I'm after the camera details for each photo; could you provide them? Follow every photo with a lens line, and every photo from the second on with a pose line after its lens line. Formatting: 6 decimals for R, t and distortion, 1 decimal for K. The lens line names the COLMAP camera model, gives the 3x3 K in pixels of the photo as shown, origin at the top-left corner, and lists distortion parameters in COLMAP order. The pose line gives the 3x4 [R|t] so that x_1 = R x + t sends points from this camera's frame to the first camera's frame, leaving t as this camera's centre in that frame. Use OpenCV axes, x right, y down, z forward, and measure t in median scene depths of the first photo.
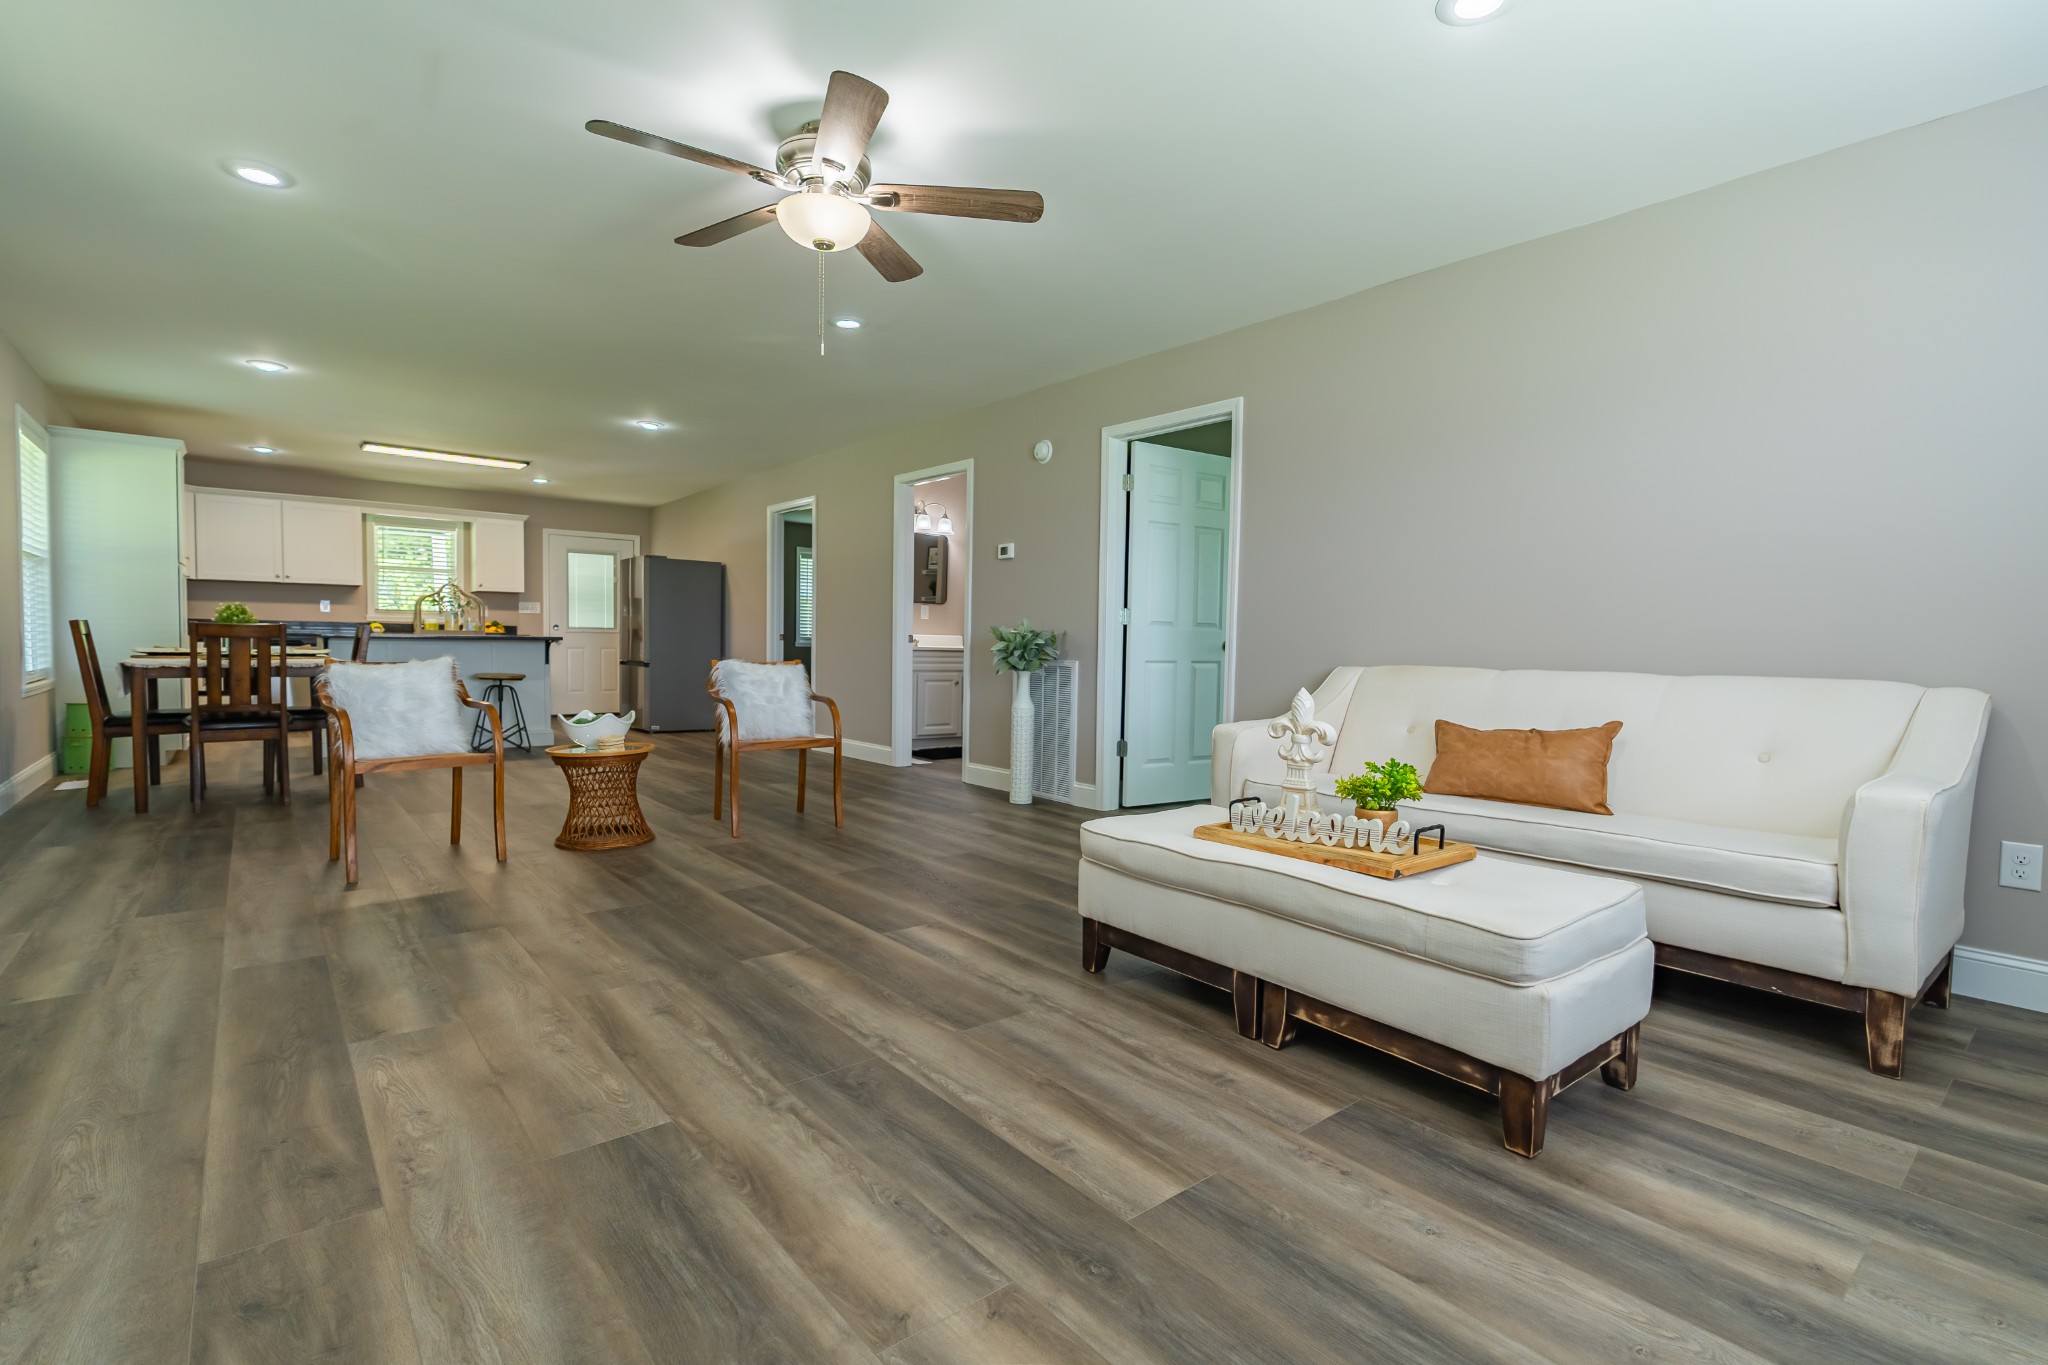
lens RADIAL K [[953.6, 0, 1067.0], [0, 953.6, 688.1], [0, 0, 1]] dist [-0.009996, 0.001711]
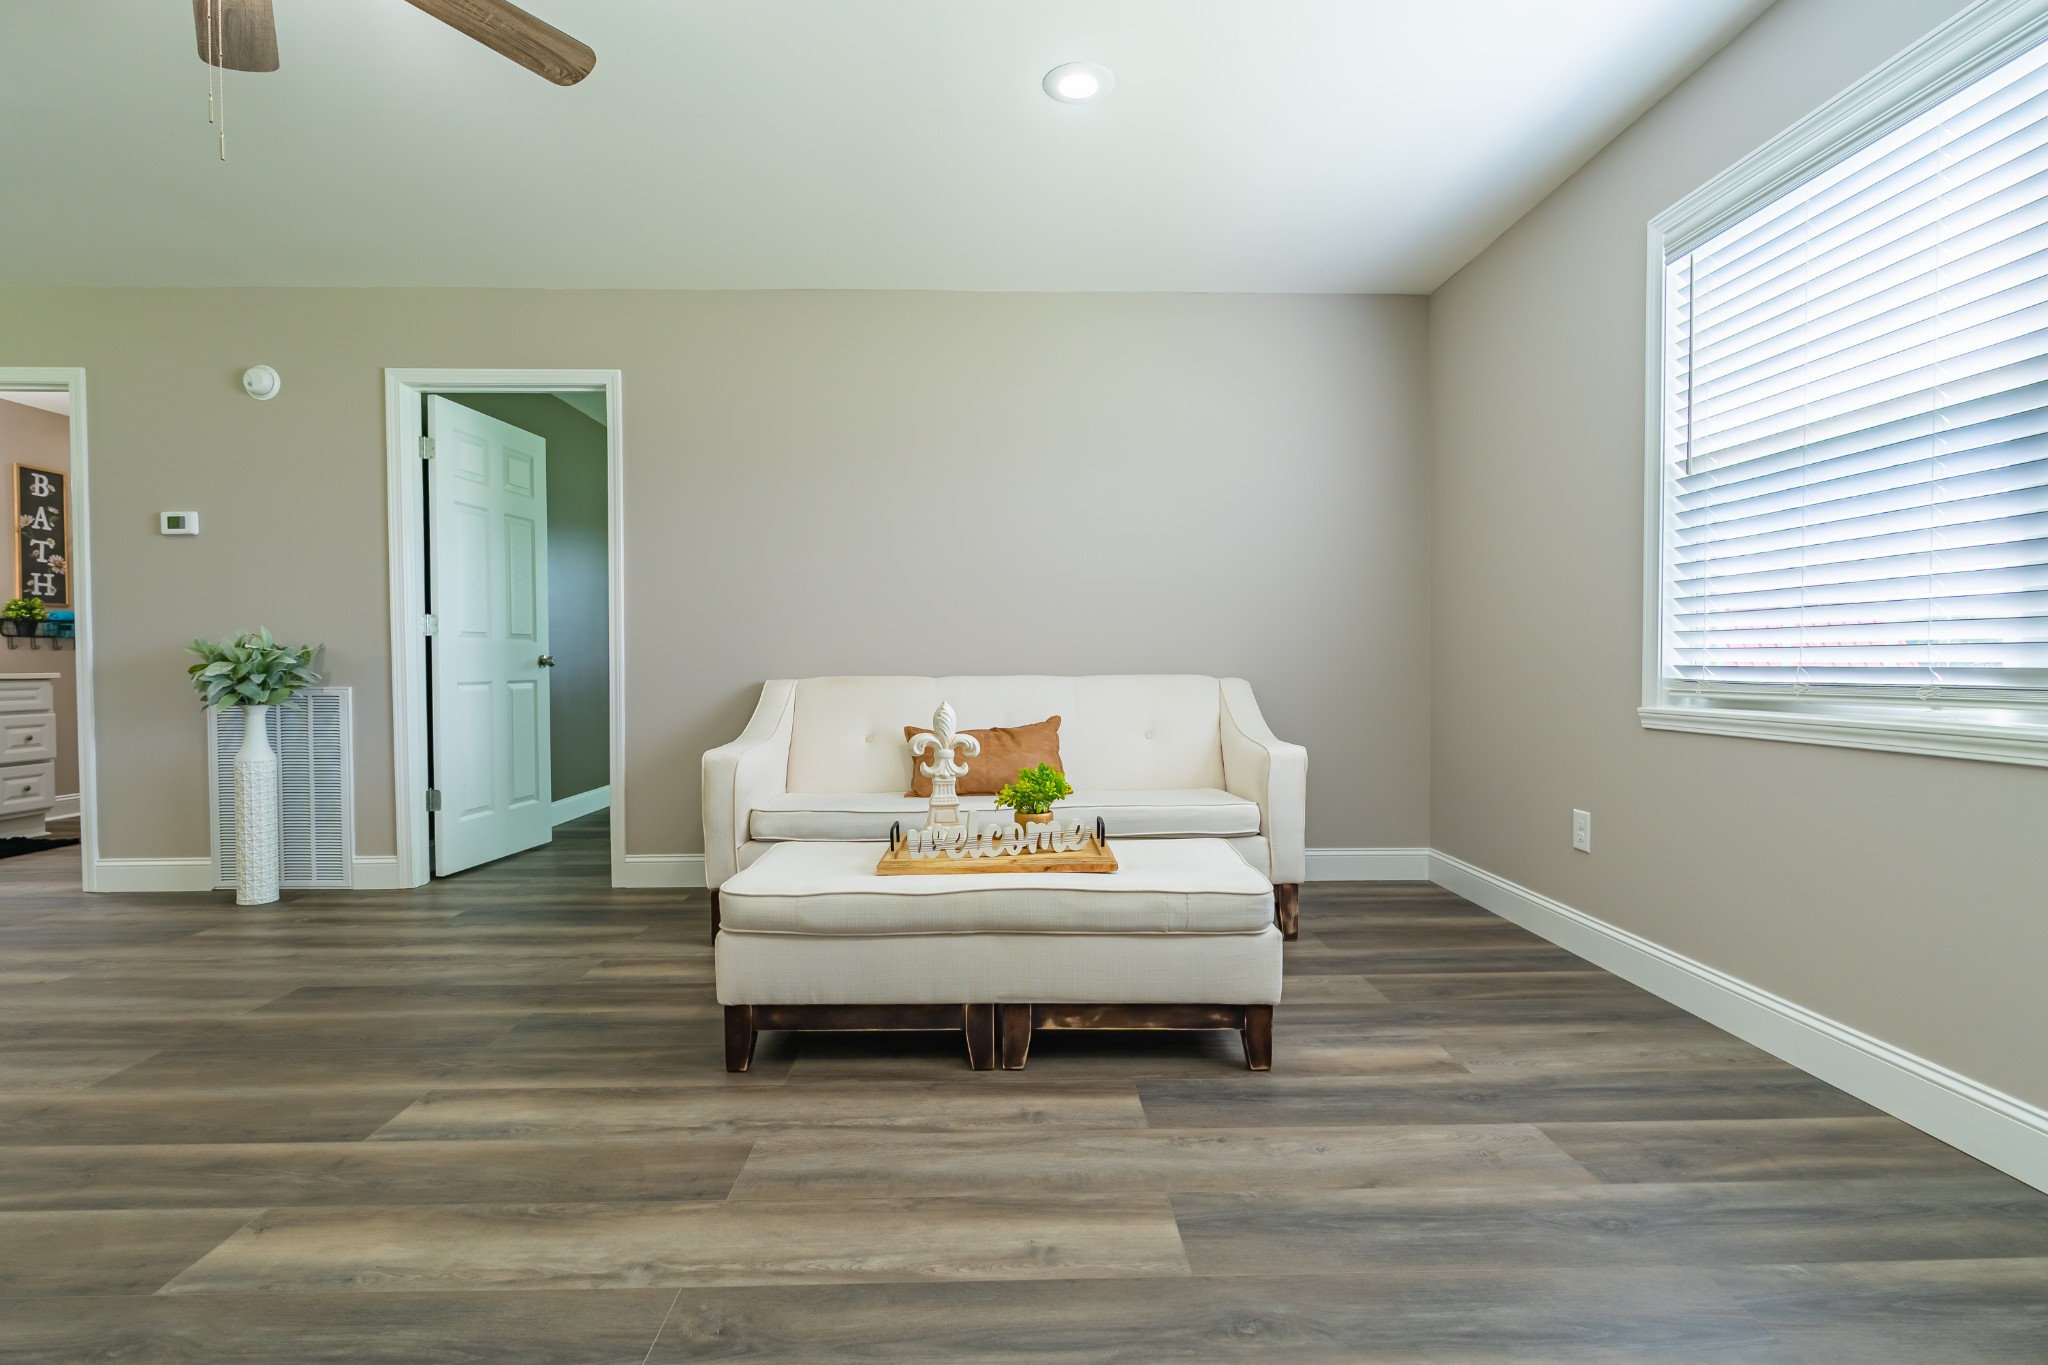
lens RADIAL K [[953.6, 0, 1021.8], [0, 953.6, 688.4], [0, 0, 1]] dist [-0.009996, 0.001711]
pose [[0.624823, -0.044207, 0.779514, -0.481965], [0.051646, 0.998549, 0.015231, -0.025116], [-0.779056, 0.030742, 0.626200, 0.341506]]
